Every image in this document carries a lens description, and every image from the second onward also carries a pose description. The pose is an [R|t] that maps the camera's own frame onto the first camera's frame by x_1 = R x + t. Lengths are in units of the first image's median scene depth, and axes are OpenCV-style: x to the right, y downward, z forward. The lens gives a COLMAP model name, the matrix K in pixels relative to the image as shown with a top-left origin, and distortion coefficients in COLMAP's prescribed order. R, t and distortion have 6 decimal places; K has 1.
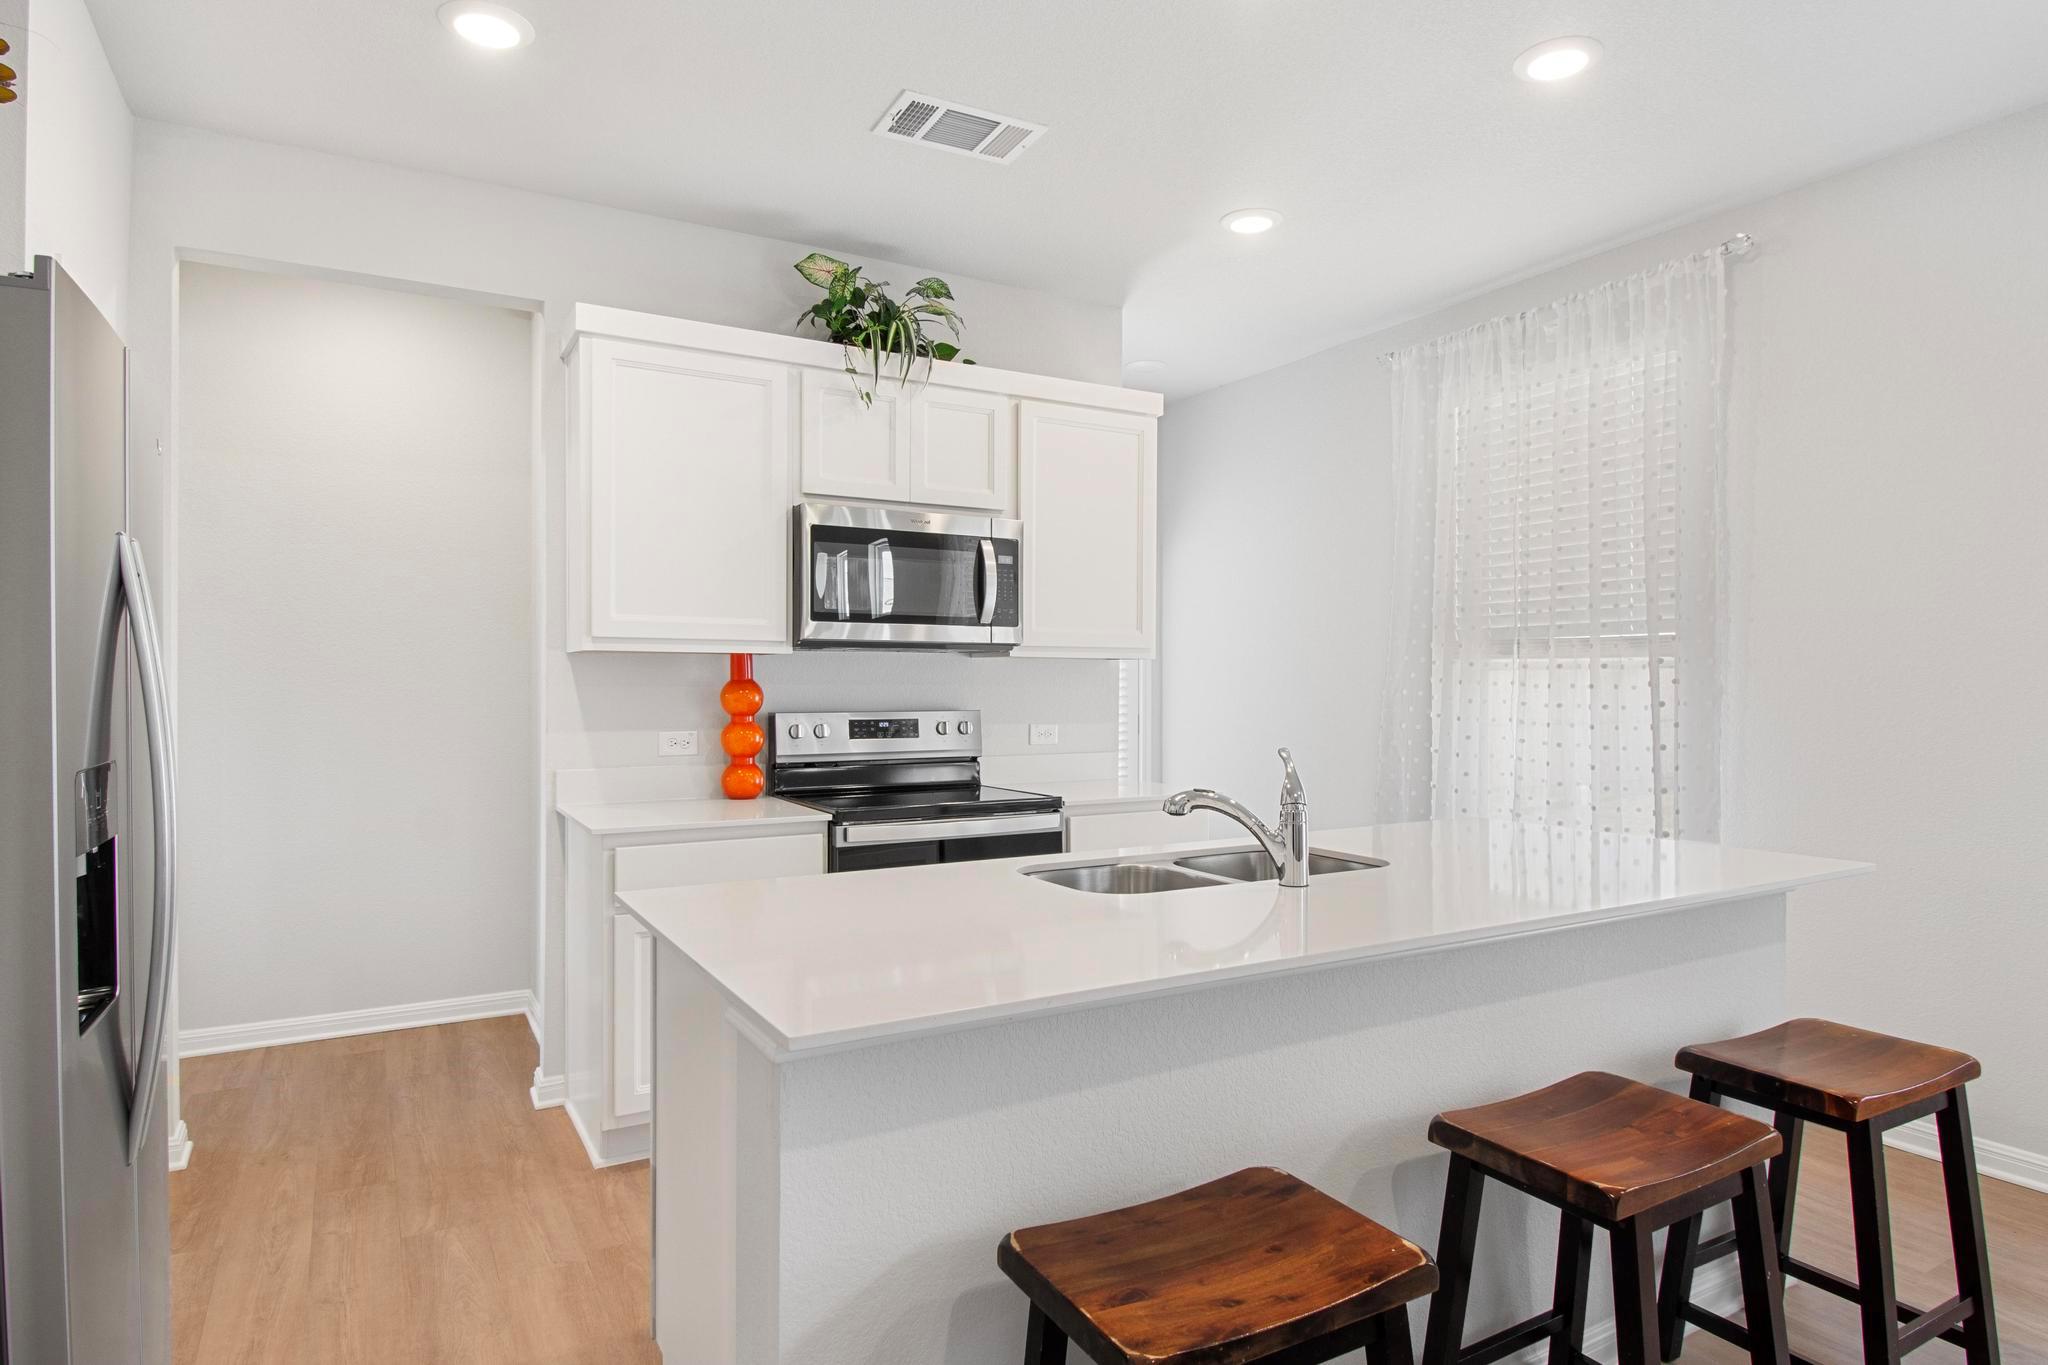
lens RADIAL K [[1135.2, 0, 1028.3], [0, 1135.2, 676.7], [0, 0, 1]] dist [-0.003498, -0.000384]
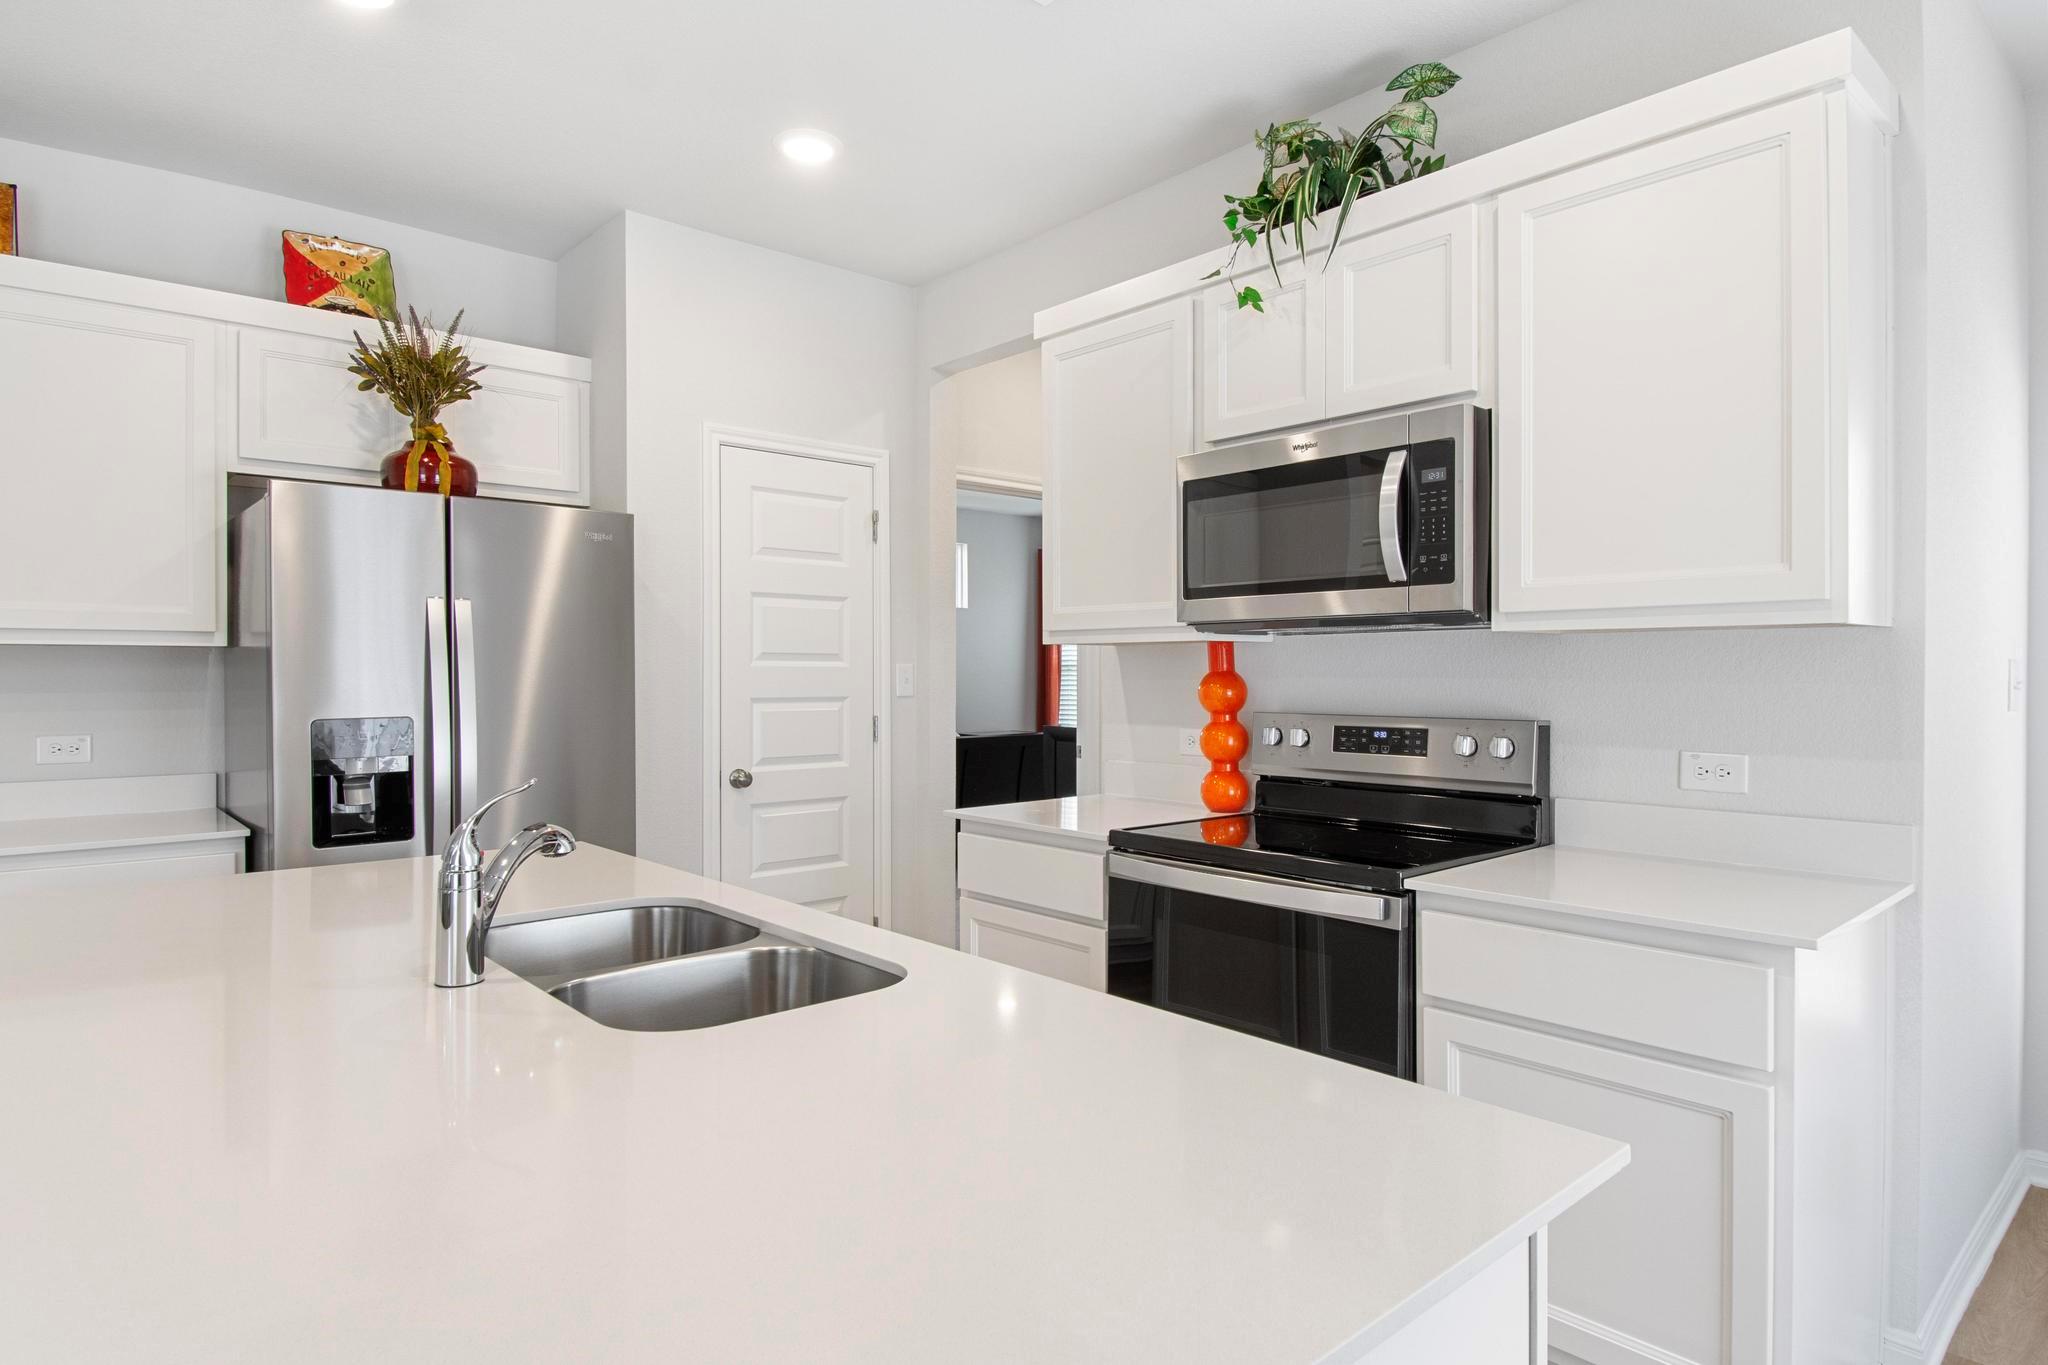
lens RADIAL K [[1135.2, 0, 1028.3], [0, 1135.2, 676.7], [0, 0, 1]] dist [-0.003498, -0.000384]
pose [[0.208713, 0.001627, -0.977976, 0.532528], [0.007296, 0.999968, 0.003221, 0.002201], [0.977950, -0.007807, 0.208694, 0.653593]]
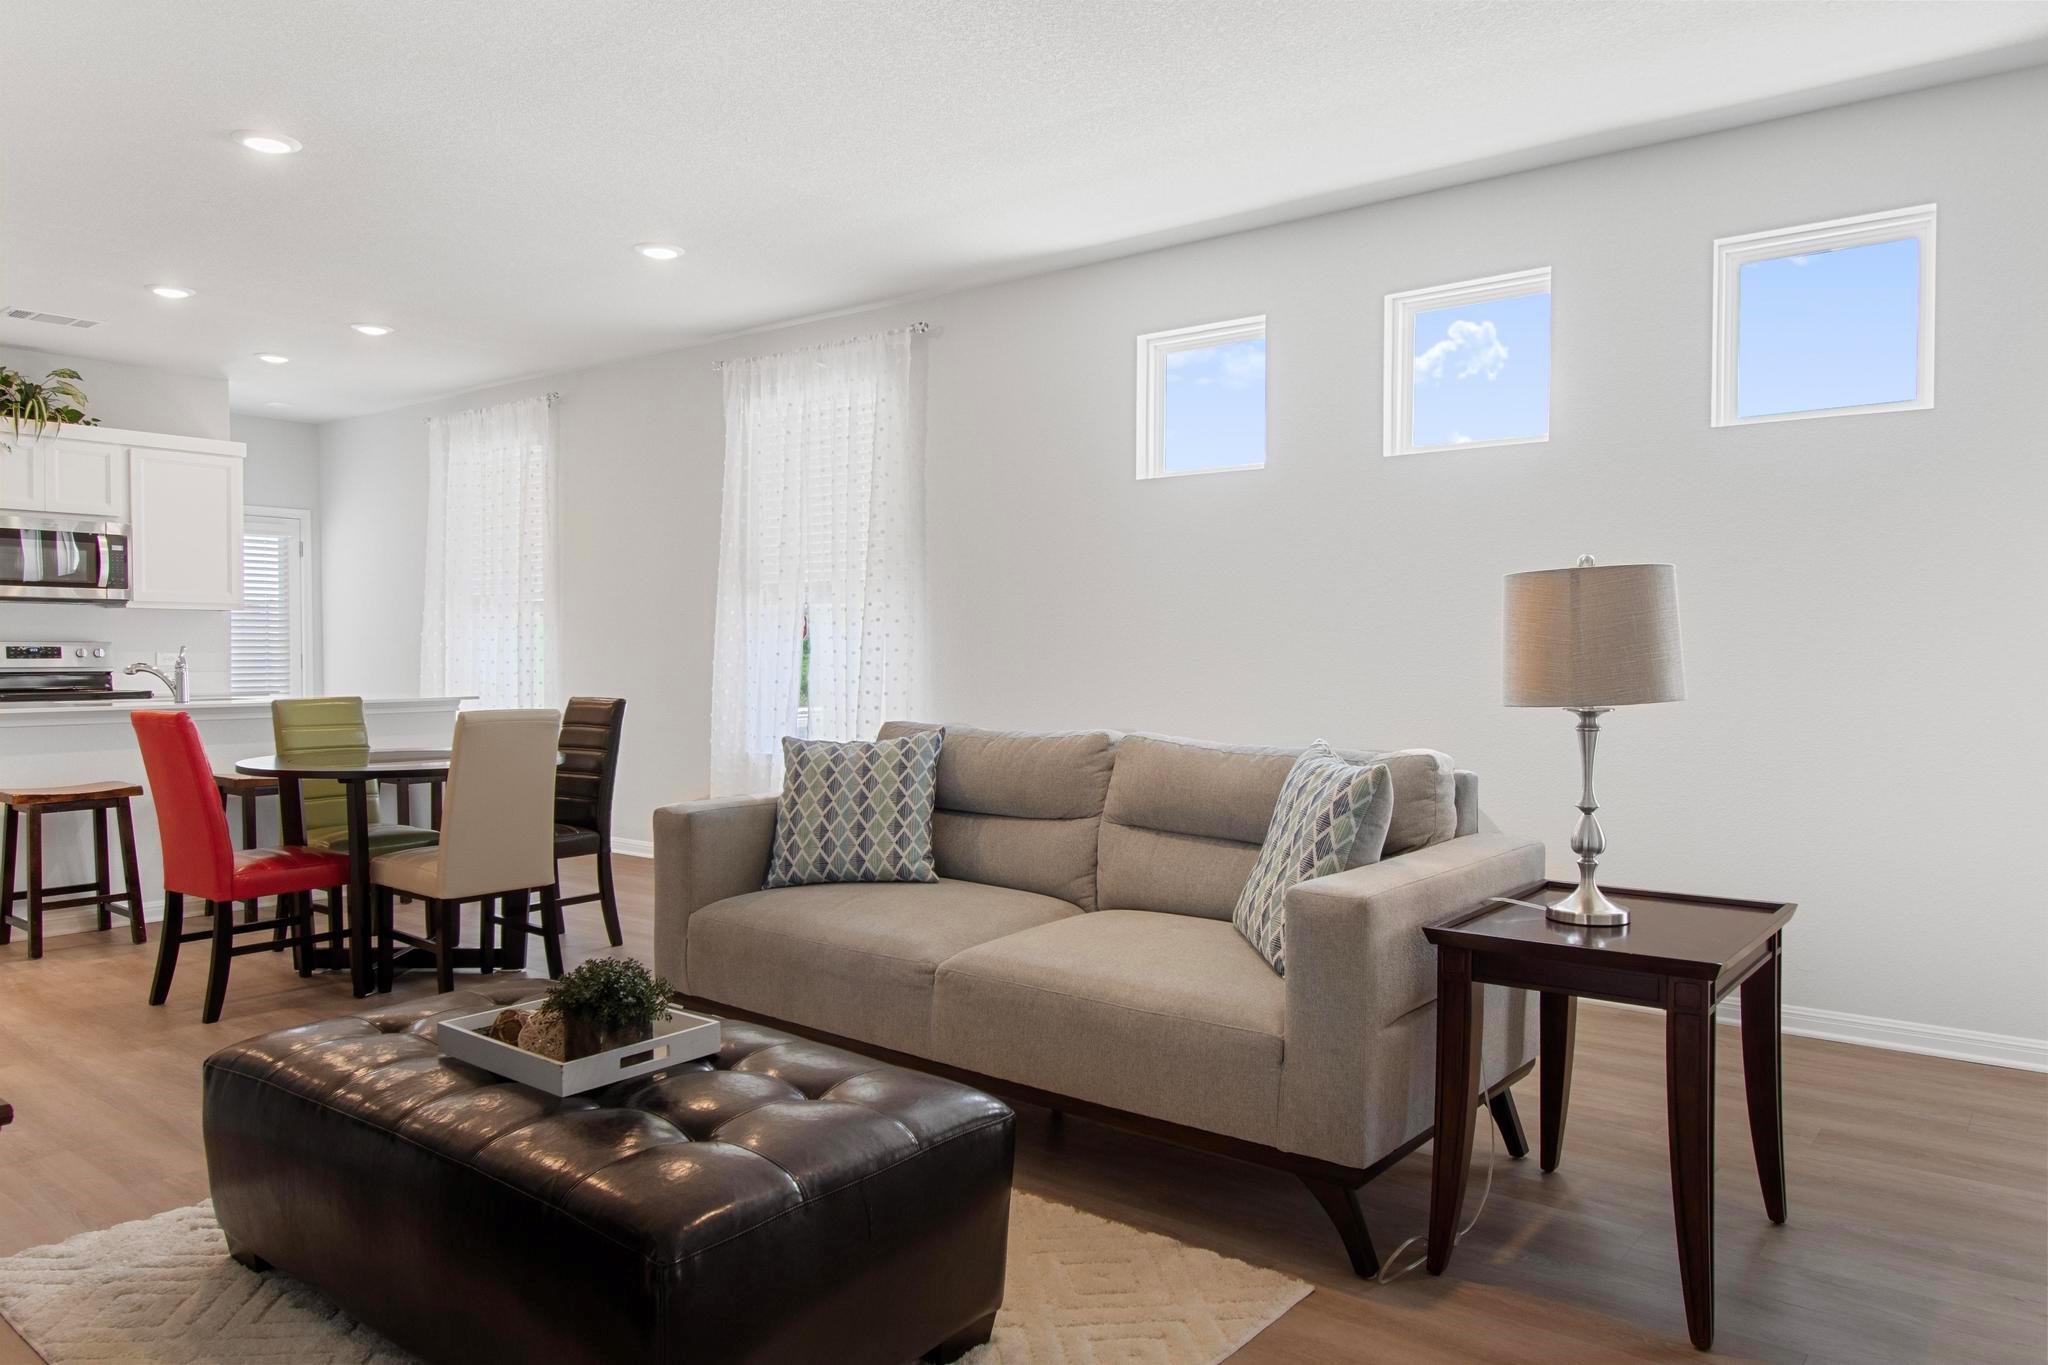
lens RADIAL K [[1428.2, 0, 1036.0], [0, 1428.2, 684.5], [0, 0, 1]] dist [-0.002095, -0.000263]
pose [[0.937146, -0.007147, 0.348865, 0.495604], [-0.000650, 0.999753, 0.022226, 0.045988], [-0.348937, -0.021056, 0.936910, -1.367862]]
